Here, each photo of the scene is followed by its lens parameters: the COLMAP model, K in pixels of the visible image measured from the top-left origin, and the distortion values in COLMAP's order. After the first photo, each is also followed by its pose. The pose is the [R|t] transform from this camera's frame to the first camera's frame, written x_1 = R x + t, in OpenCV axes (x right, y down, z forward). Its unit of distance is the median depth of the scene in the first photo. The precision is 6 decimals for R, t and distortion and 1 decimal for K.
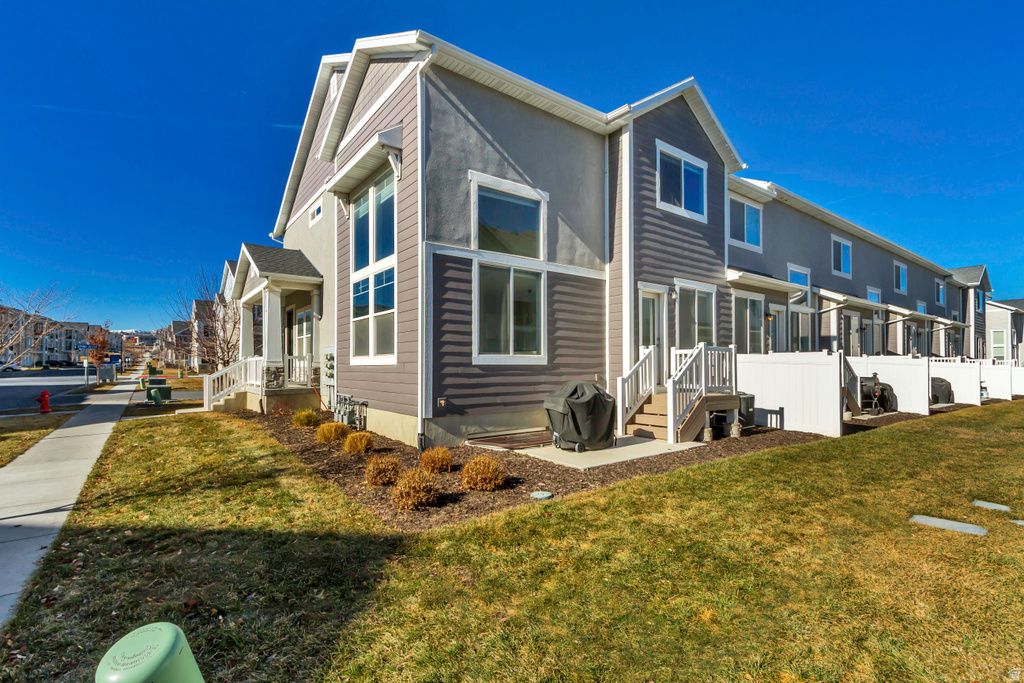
lens RADIAL K [[468.4, 0, 505.8], [0, 468.4, 347.7], [0, 0, 1]] dist [0.007531, -0.000465]
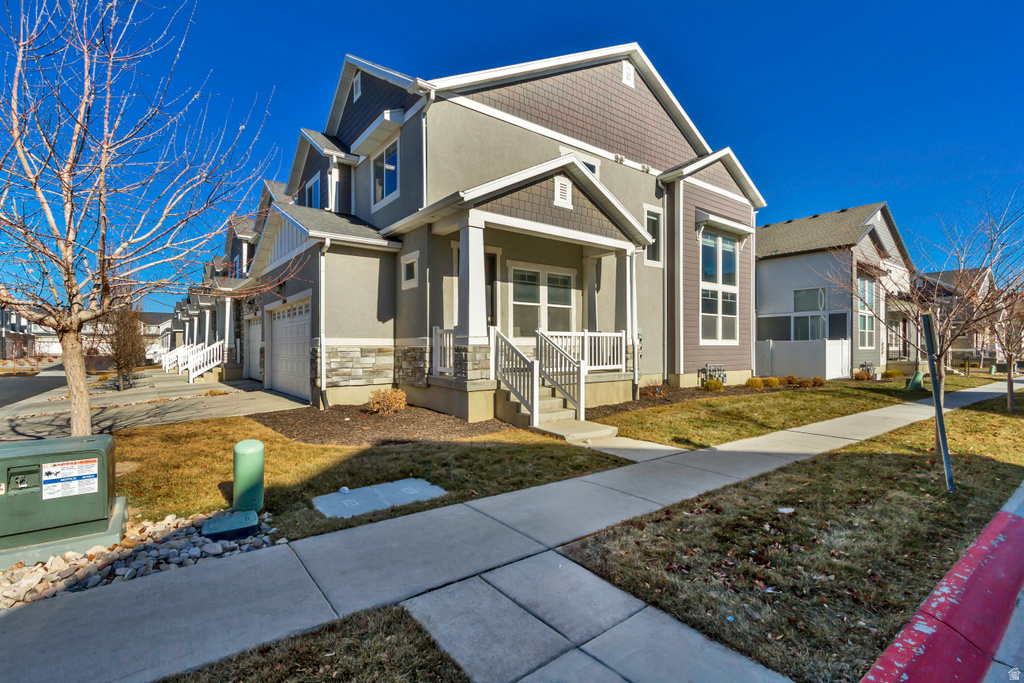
lens RADIAL K [[468.4, 0, 505.8], [0, 468.4, 347.7], [0, 0, 1]] dist [0.007531, -0.000465]
pose [[-0.008503, -0.006615, 0.999942, -1.958768], [-0.045125, 0.998962, 0.006225, 0.070331], [-0.998945, -0.045070, -0.008793, 1.782847]]
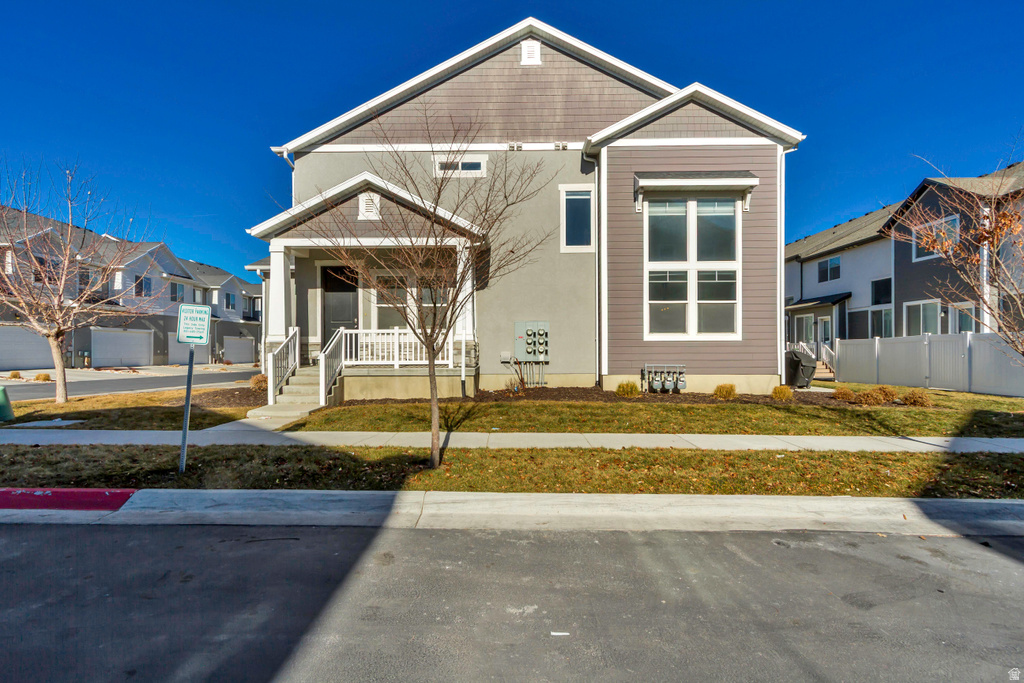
lens RADIAL K [[468.4, 0, 505.8], [0, 468.4, 347.7], [0, 0, 1]] dist [0.007531, -0.000465]
pose [[0.610663, -0.007234, 0.791858, -1.635168], [-0.030569, 0.998998, 0.032701, 0.031500], [-0.791300, -0.044176, 0.609830, 0.619769]]
